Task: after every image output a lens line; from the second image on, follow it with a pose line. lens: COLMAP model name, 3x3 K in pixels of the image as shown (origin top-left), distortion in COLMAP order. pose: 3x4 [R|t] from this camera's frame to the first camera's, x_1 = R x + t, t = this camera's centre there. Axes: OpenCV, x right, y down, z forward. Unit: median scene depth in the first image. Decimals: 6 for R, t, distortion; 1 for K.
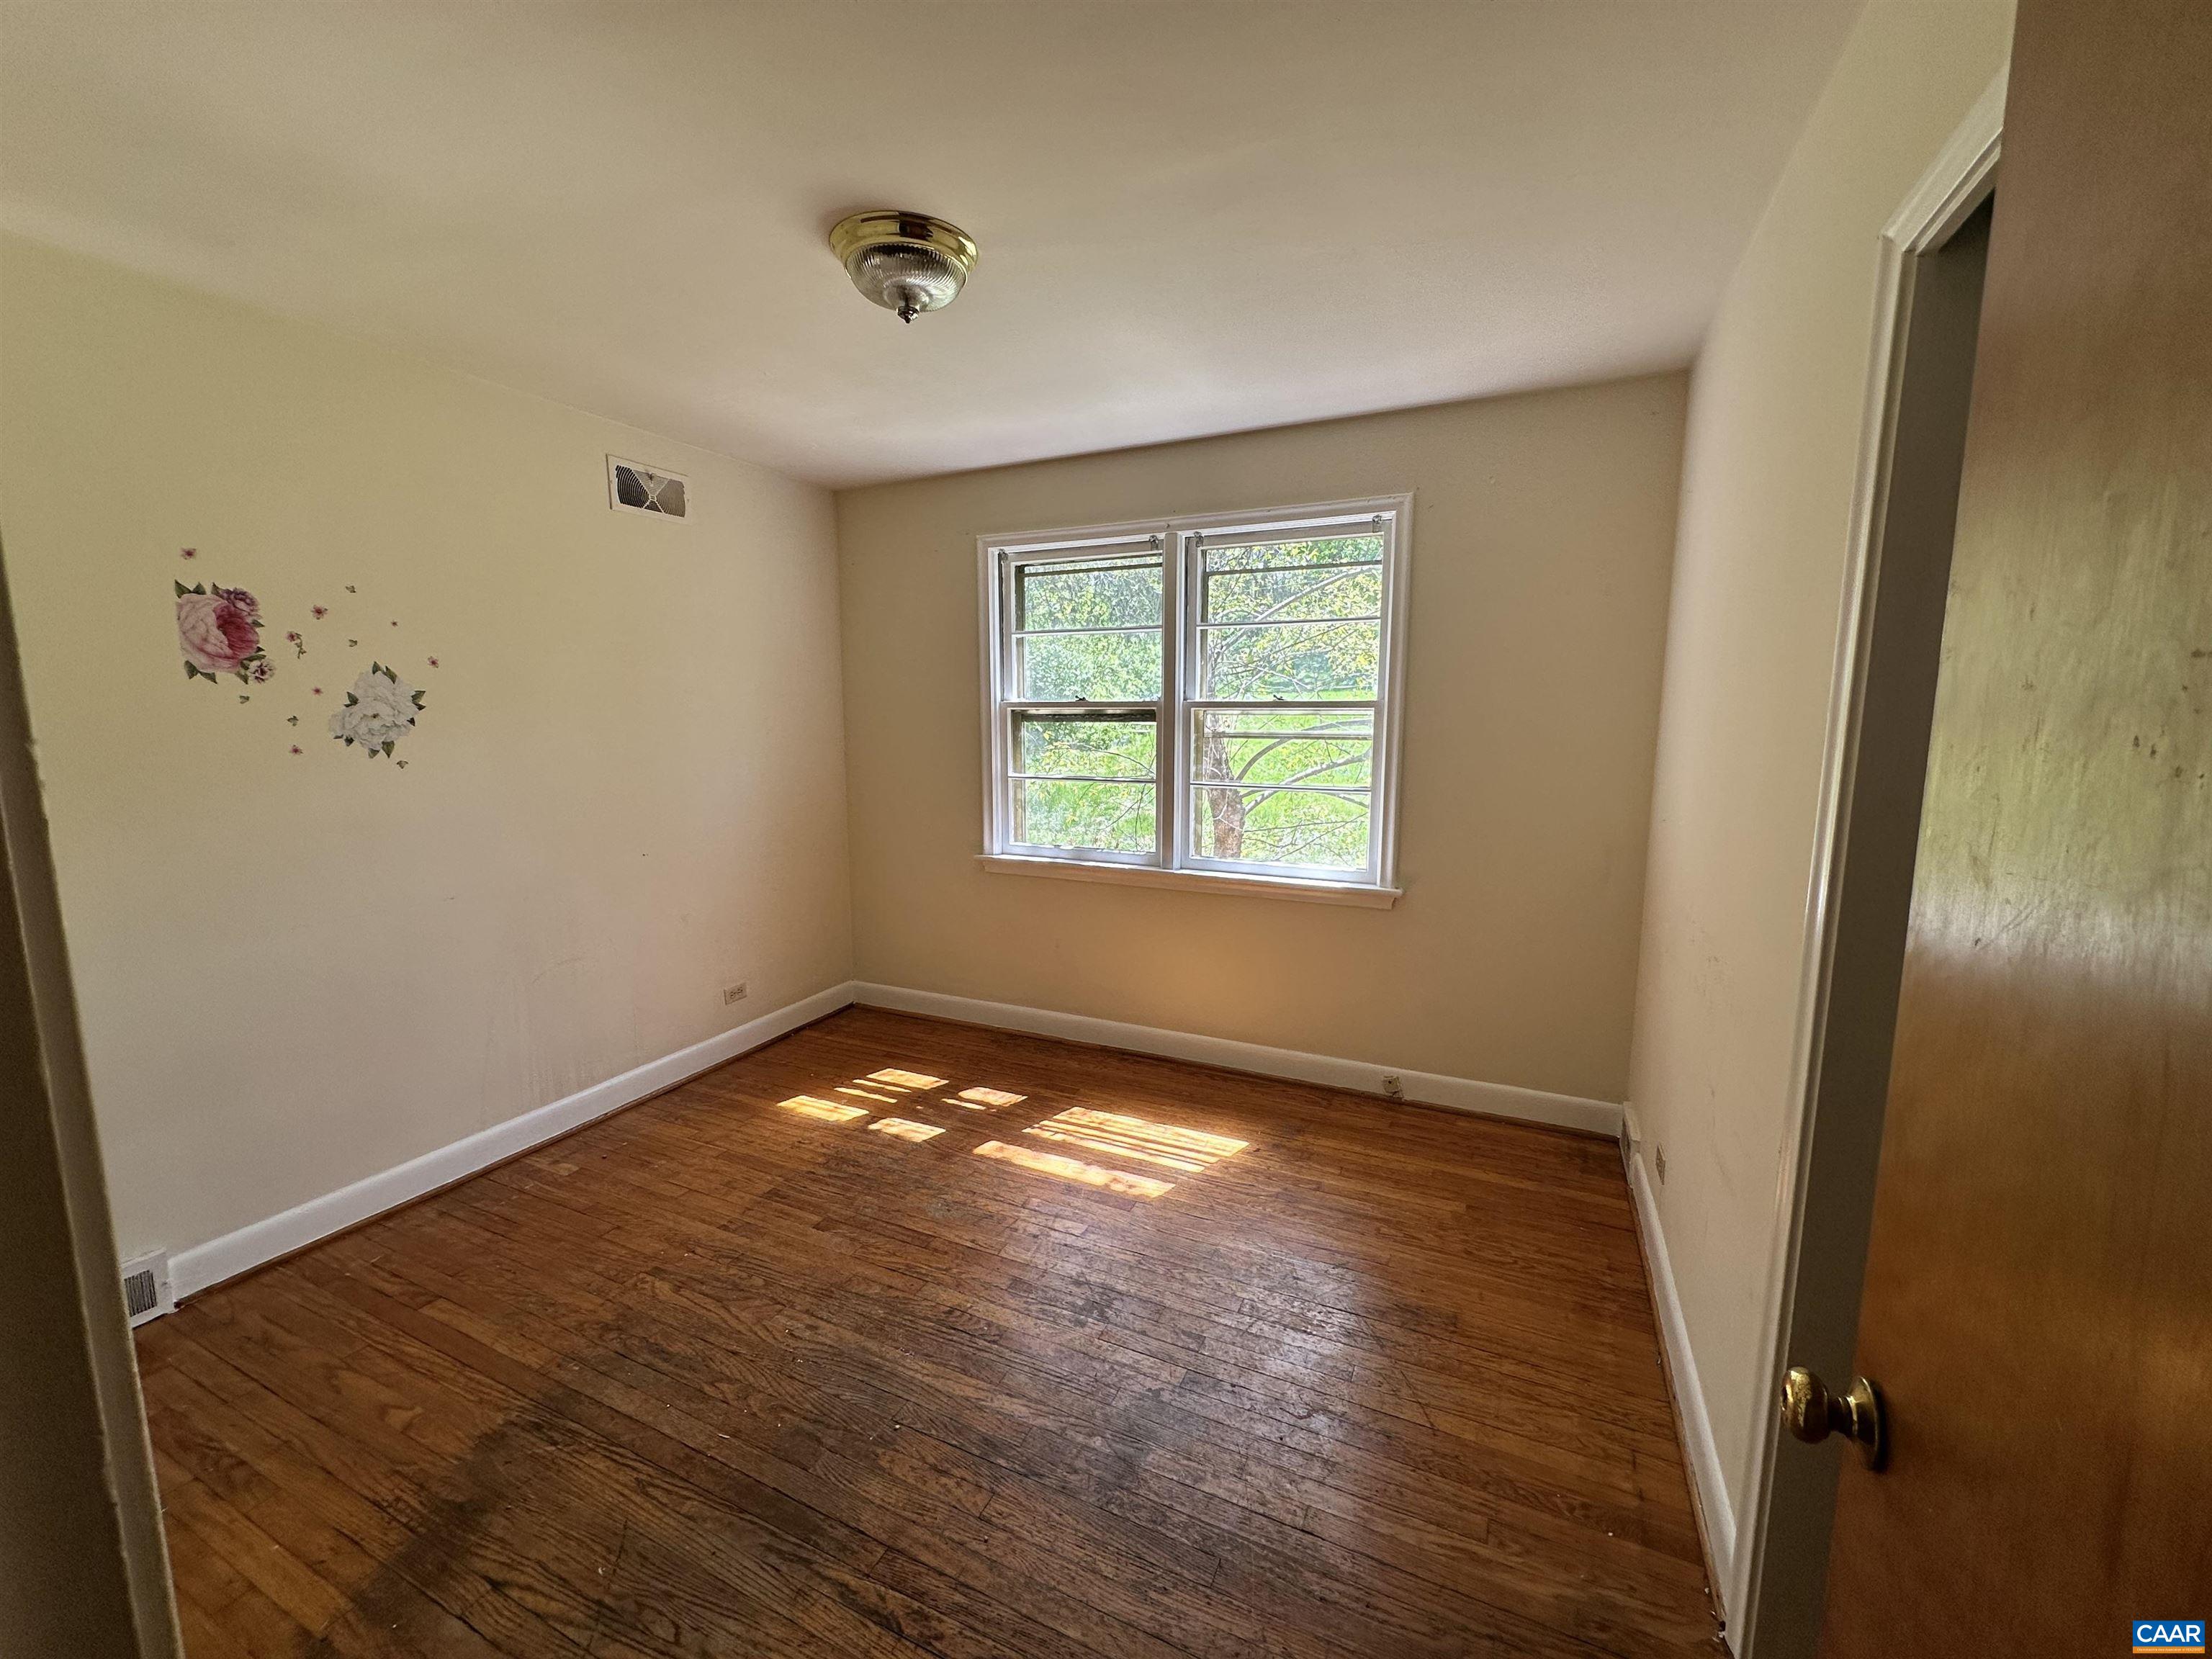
lens RADIAL K [[881.9, 0, 1117.1], [0, 881.9, 831.2], [0, 0, 1]] dist [-0.009668, -0.000256]
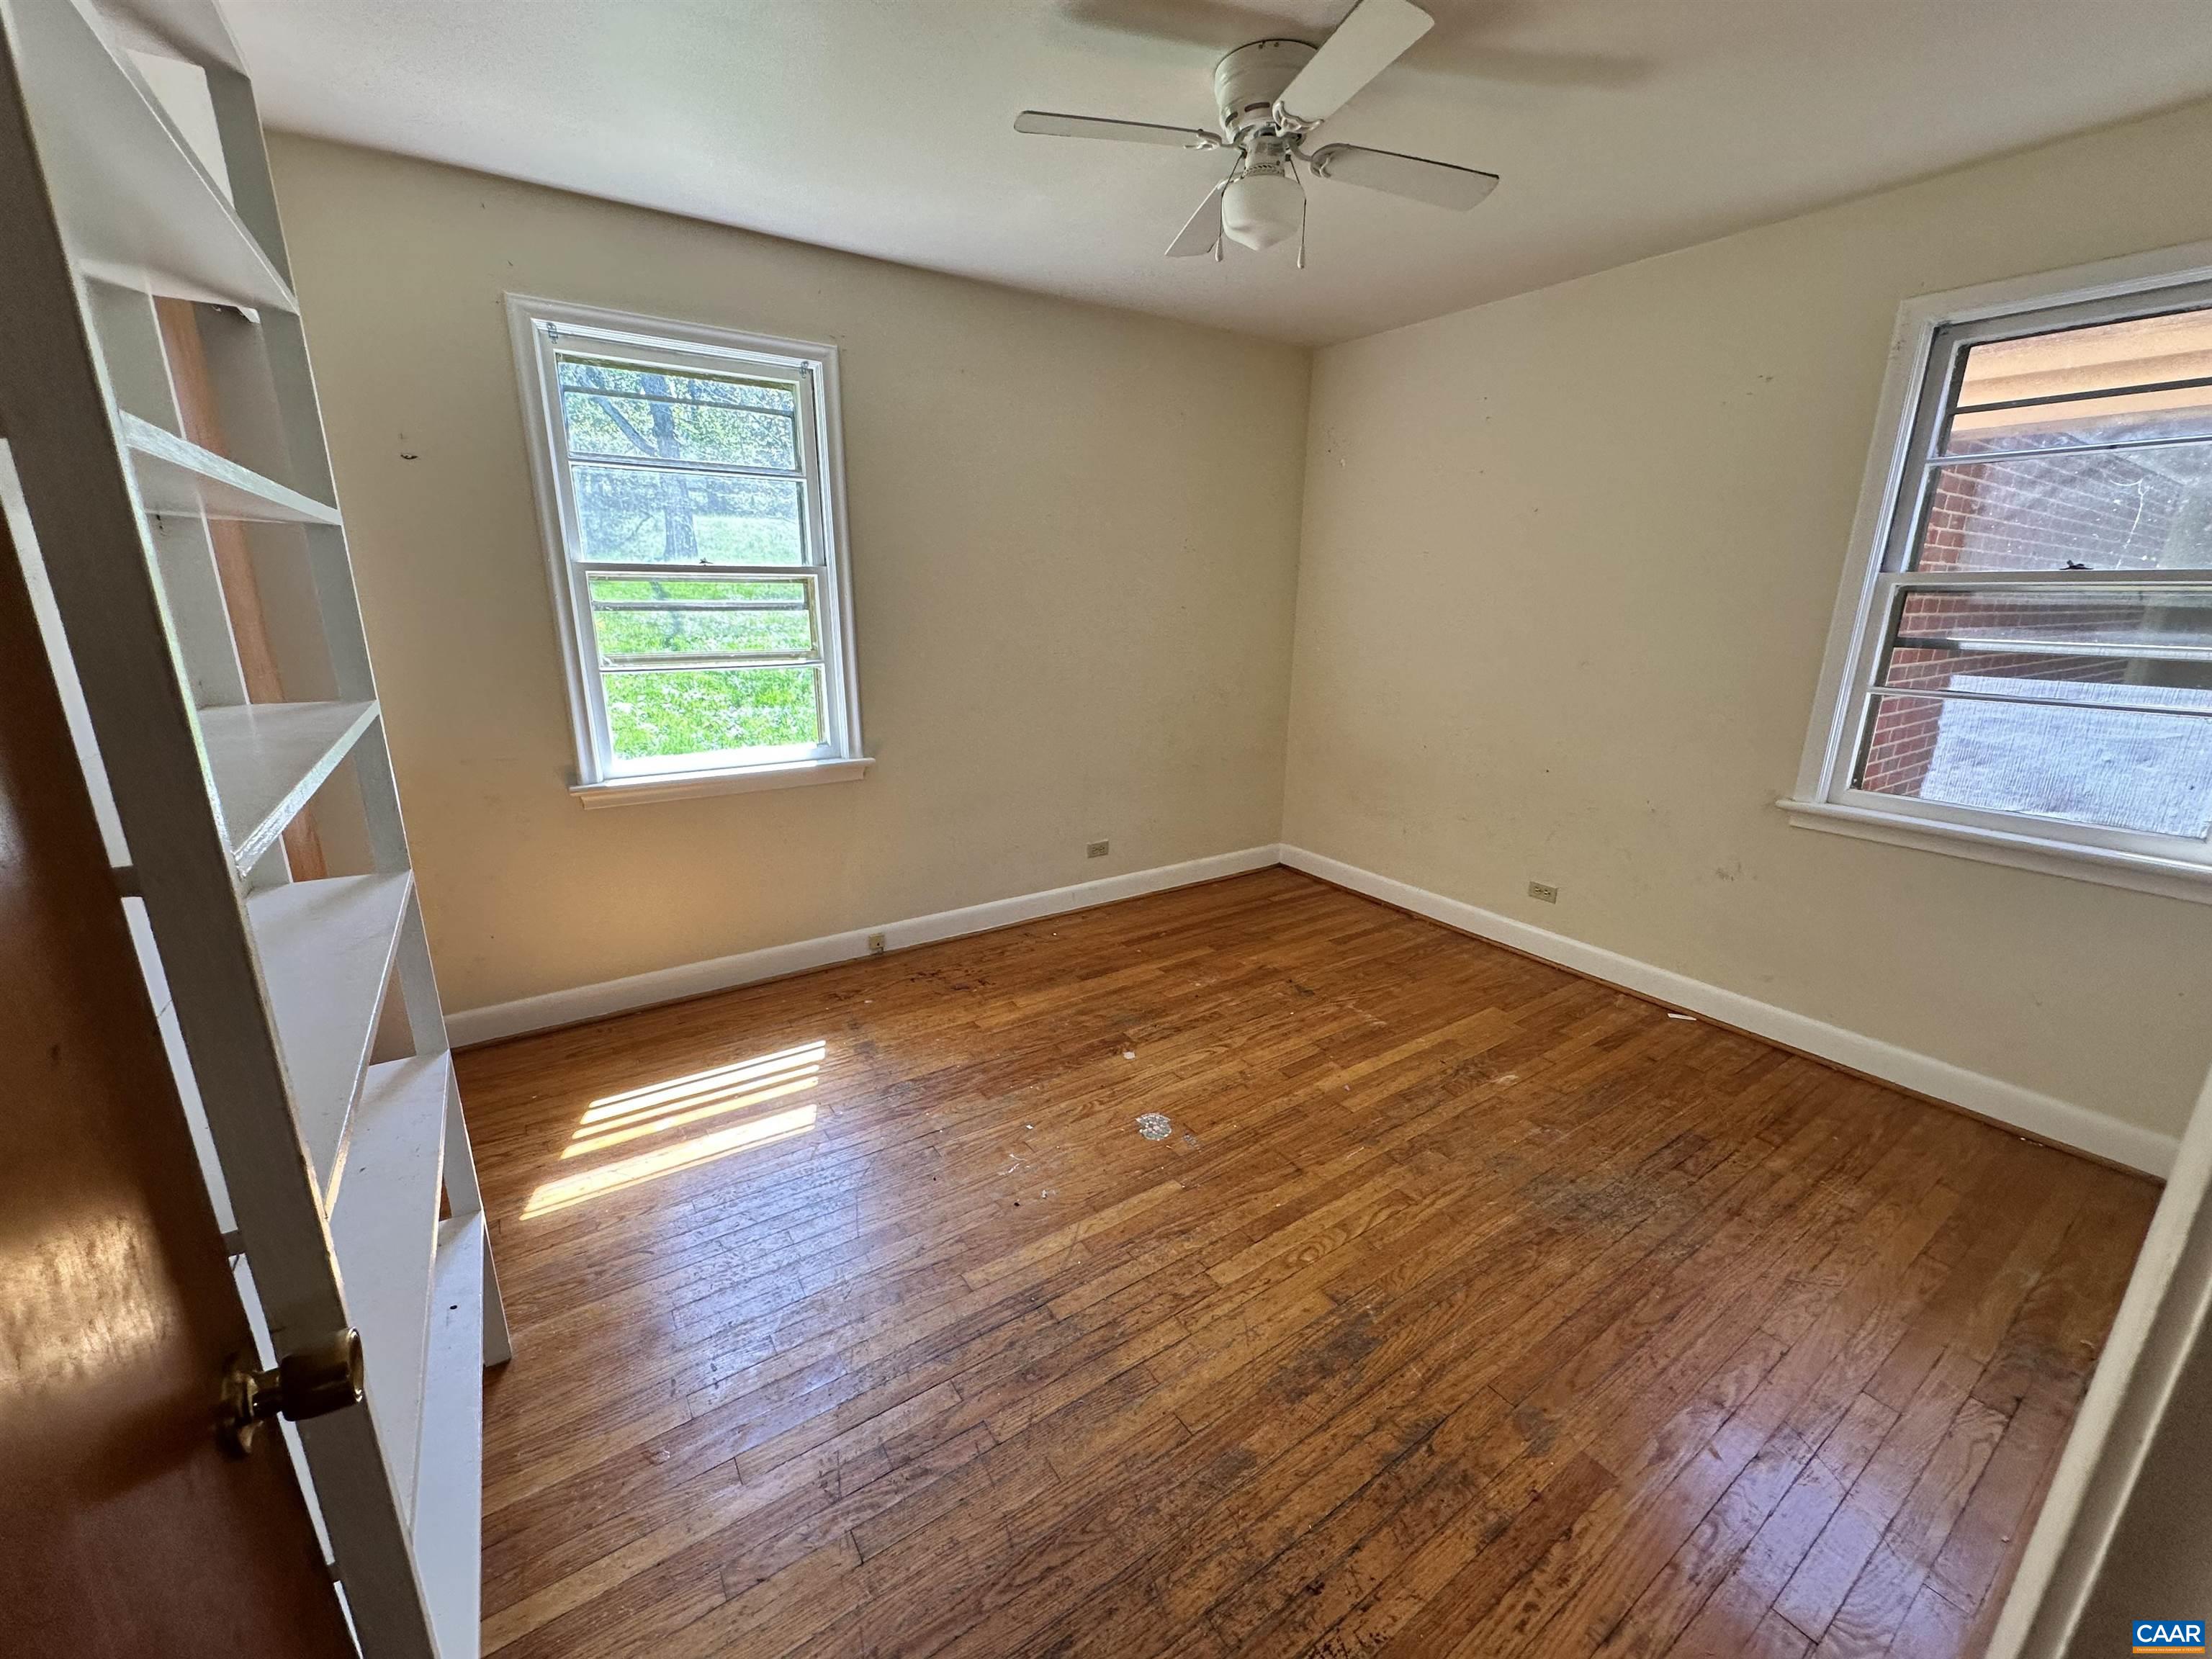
lens RADIAL K [[881.9, 0, 1123.5], [0, 881.9, 838.1], [0, 0, 1]] dist [-0.009668, -0.000256]
pose [[0.489538, -0.234799, 0.839775, -0.422996], [0.096457, 0.971736, 0.215466, -0.036014], [-0.866630, -0.024476, 0.498350, 0.223914]]
